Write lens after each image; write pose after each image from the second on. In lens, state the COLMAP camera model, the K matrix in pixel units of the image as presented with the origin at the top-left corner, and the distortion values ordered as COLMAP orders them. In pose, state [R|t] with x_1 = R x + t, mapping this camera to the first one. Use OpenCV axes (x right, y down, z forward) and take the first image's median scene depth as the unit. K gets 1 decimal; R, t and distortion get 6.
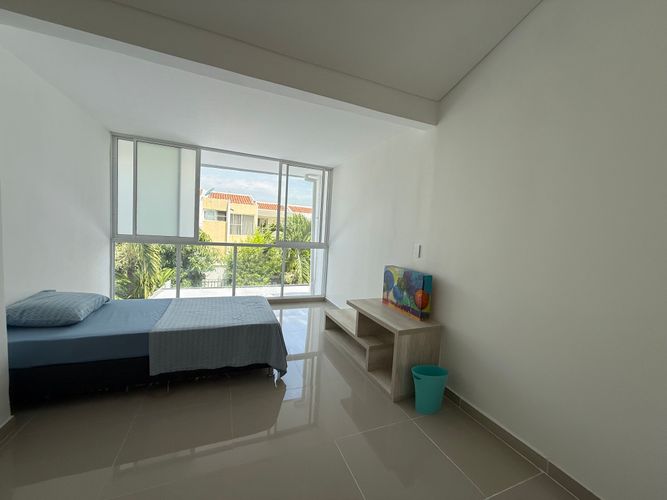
lens RADIAL K [[264.4, 0, 339.8], [0, 264.4, 249.9], [0, 0, 1]] dist [0.000257, 0.000664]
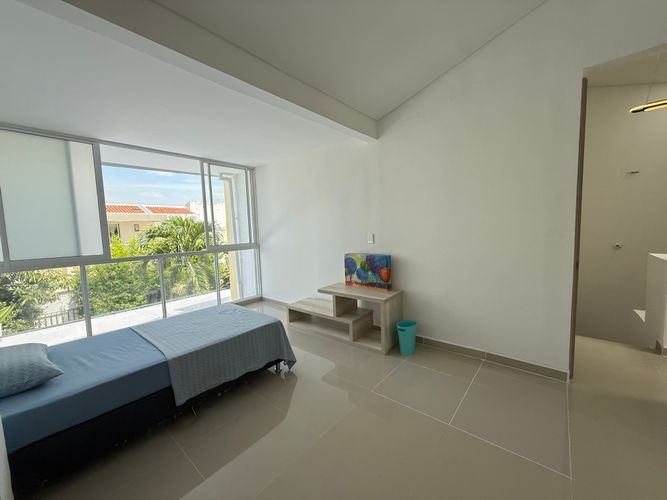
lens RADIAL K [[264.4, 0, 332.8], [0, 264.4, 249.7], [0, 0, 1]] dist [0.000257, 0.000664]
pose [[0.884820, -0.128413, 0.447888, -0.415852], [0.118752, 0.991678, 0.049722, -0.025812], [-0.450546, 0.009193, 0.892706, -0.037483]]
